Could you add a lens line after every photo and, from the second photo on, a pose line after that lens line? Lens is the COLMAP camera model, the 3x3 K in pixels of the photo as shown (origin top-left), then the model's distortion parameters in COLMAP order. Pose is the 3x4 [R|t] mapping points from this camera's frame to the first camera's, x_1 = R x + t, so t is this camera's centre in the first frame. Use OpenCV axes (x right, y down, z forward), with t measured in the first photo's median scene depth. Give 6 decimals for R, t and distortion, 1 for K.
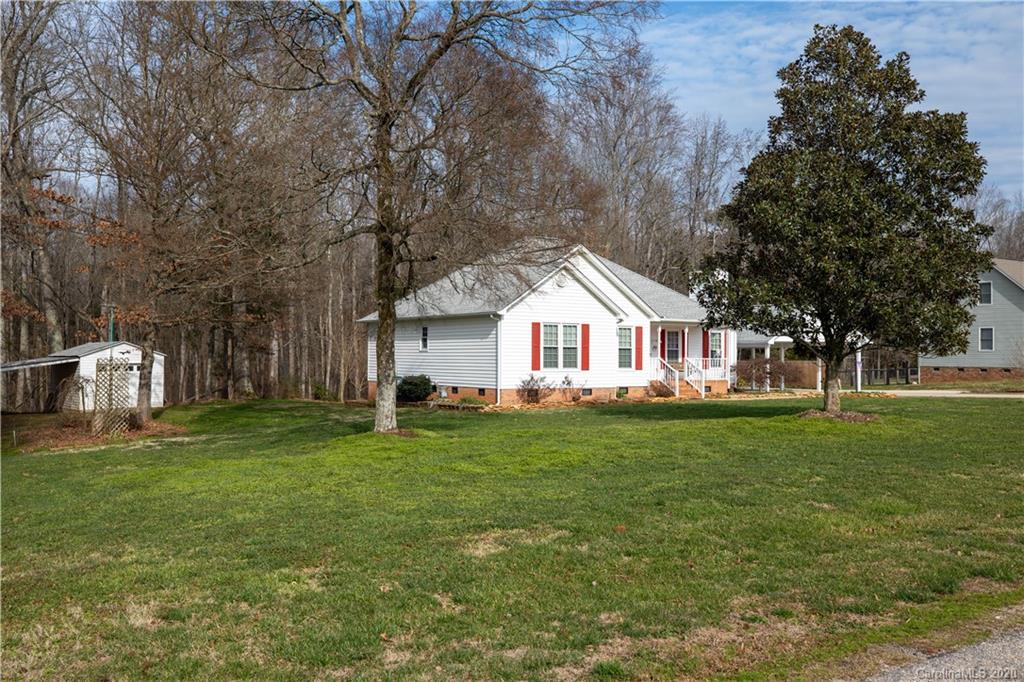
lens RADIAL K [[967.5, 0, 512.0], [0, 967.5, 341.0], [0, 0, 1]] dist [0.004197, 0.001109]
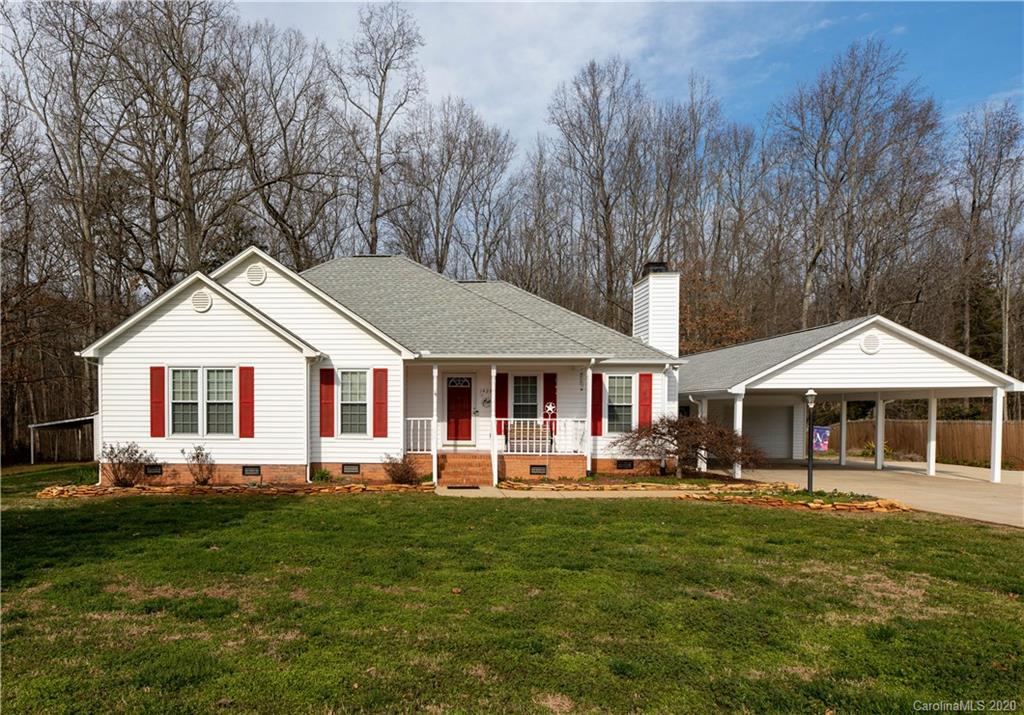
lens RADIAL K [[691.2, 0, 403.5], [0, 691.2, 428.7], [0, 0, 1]] dist [0.005129, -0.000060]
pose [[0.805647, 0.012024, -0.592274, 0.440305], [0.012280, 0.999240, 0.036990, 0.008261], [0.592269, -0.037074, 0.804887, 0.688098]]
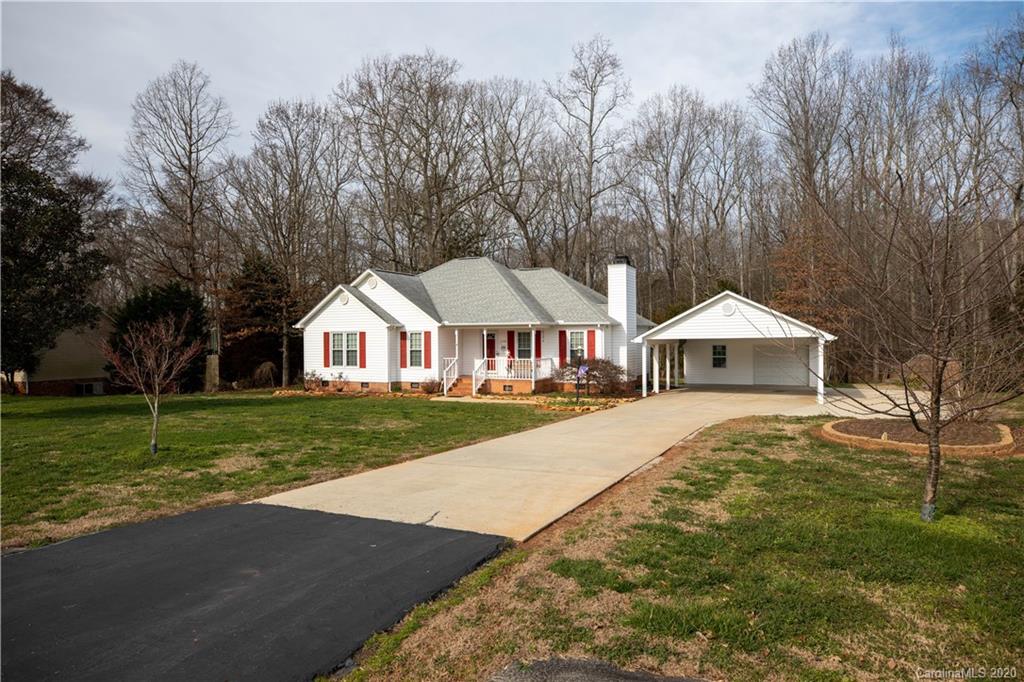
lens RADIAL K [[630.0, 0, 512.0], [0, 630.0, 341.0], [0, 0, 1]] dist [-0.001642, 0.001209]
pose [[0.516475, -0.004214, -0.856292, 0.892344], [0.024206, 0.999660, 0.009680, -0.008679], [0.855960, -0.025727, 0.516402, 0.742631]]
